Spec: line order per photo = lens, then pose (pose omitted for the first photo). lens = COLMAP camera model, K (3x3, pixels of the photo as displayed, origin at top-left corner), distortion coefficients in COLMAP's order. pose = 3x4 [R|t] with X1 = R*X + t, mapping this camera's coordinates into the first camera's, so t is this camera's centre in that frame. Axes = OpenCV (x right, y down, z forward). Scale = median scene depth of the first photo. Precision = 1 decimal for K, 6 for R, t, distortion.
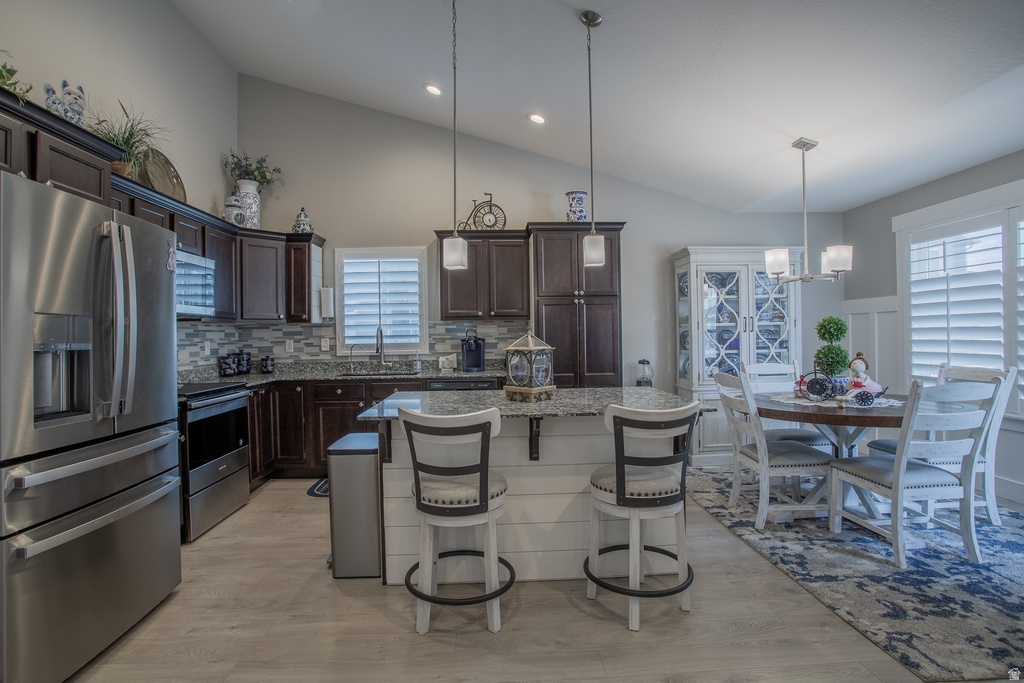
lens RADIAL K [[503.4, 0, 509.2], [0, 503.4, 336.1], [0, 0, 1]] dist [-0.074280, 0.036081]
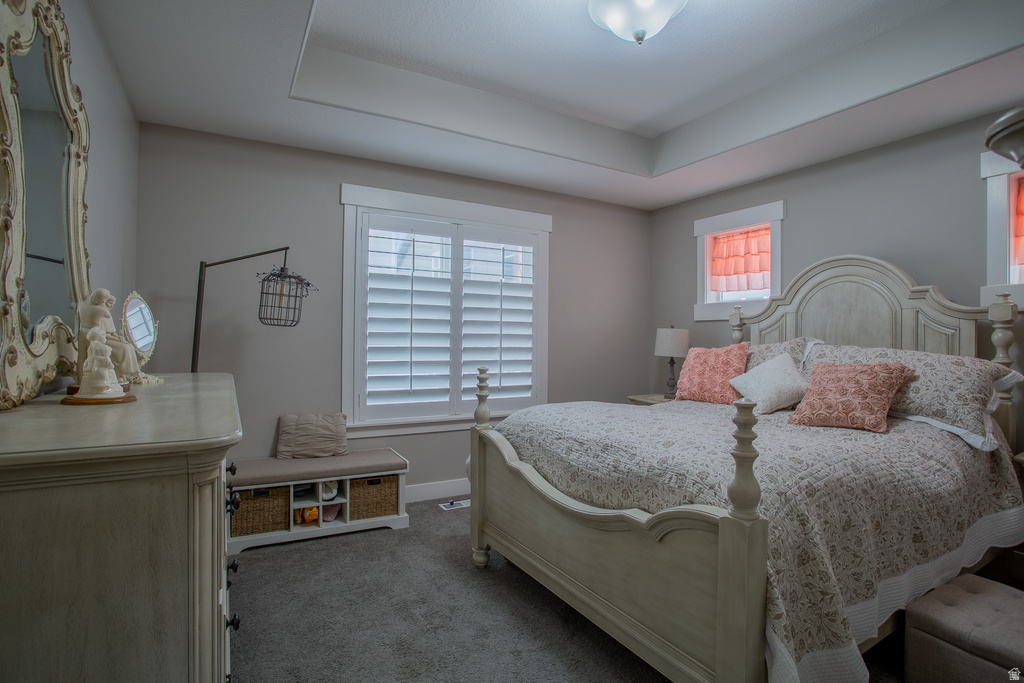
lens RADIAL K [[503.4, 0, 509.2], [0, 503.4, 336.1], [0, 0, 1]] dist [-0.074280, 0.036081]
pose [[-0.448909, 0.013426, 0.893477, -0.010554], [-0.000150, 0.999886, -0.015100, 0.001798], [-0.893577, -0.006912, -0.448856, 1.322505]]
